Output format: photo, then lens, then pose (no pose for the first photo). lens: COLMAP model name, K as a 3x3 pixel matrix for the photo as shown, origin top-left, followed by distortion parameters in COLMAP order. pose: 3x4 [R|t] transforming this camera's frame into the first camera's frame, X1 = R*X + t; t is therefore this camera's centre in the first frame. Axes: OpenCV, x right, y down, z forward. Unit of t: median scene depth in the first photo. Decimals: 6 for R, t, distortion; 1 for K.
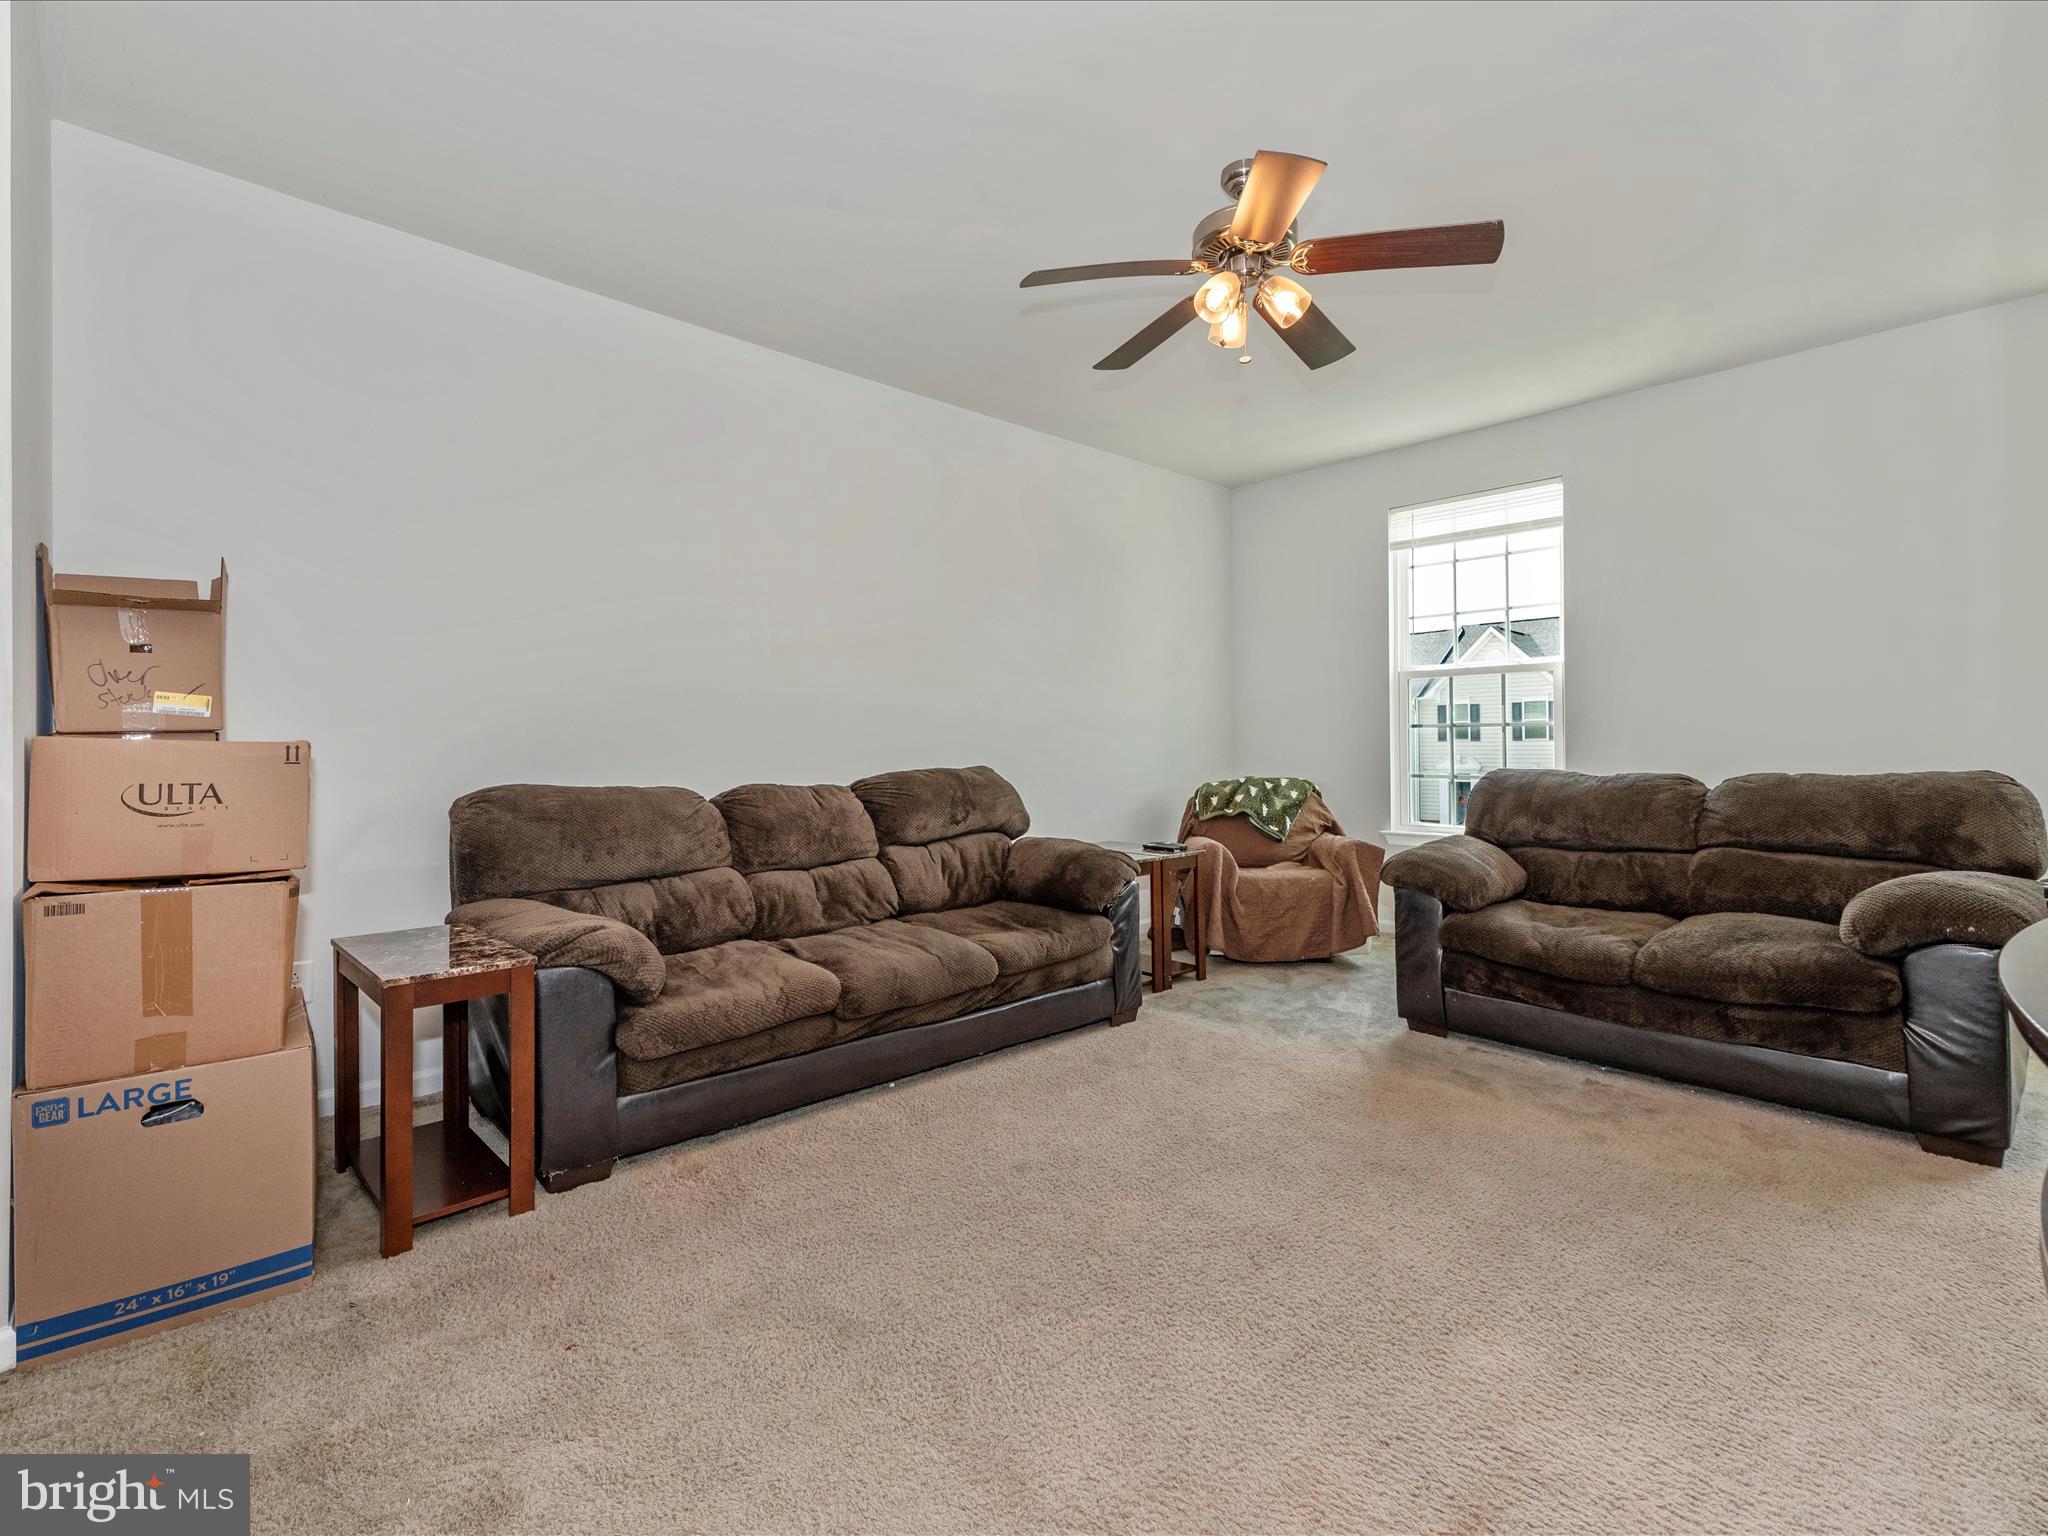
lens RADIAL K [[980.8, 0, 1025.0], [0, 980.8, 743.0], [0, 0, 1]] dist [0.012628, -0.000523]
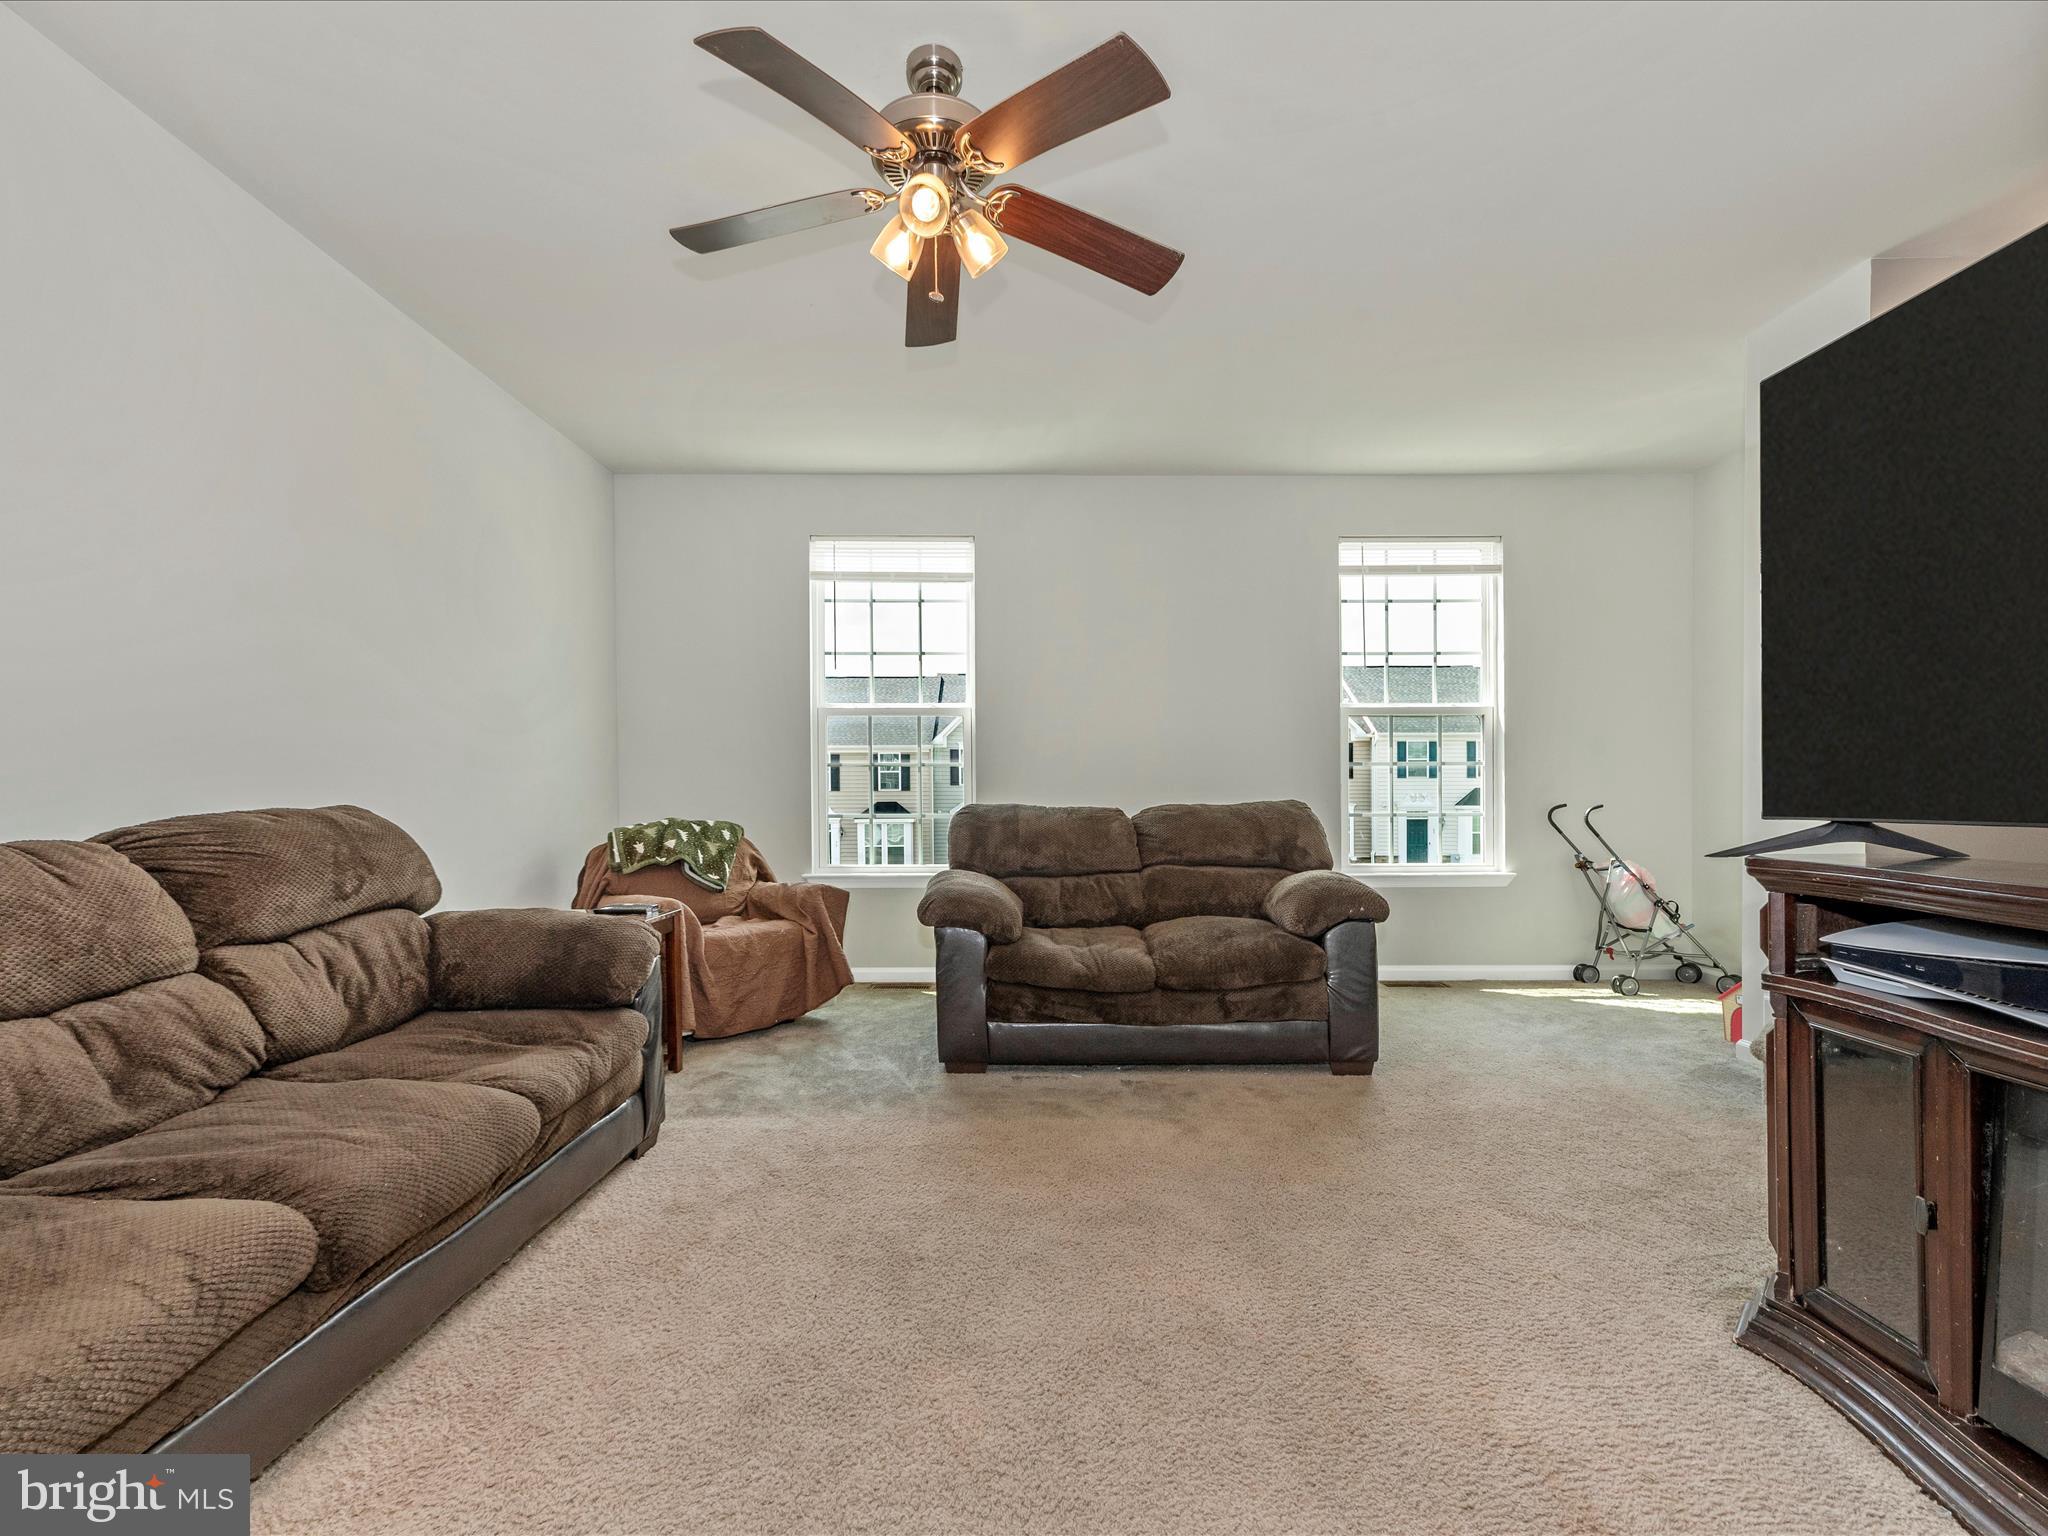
lens RADIAL K [[956.2, 0, 1029.8], [0, 956.2, 799.2], [0, 0, 1]] dist [0.011898, -0.000674]
pose [[0.659691, -0.000189, 0.751537, -0.250184], [-0.001796, 0.999997, 0.001828, 0.020209], [-0.751535, -0.002556, 0.659689, 0.308659]]
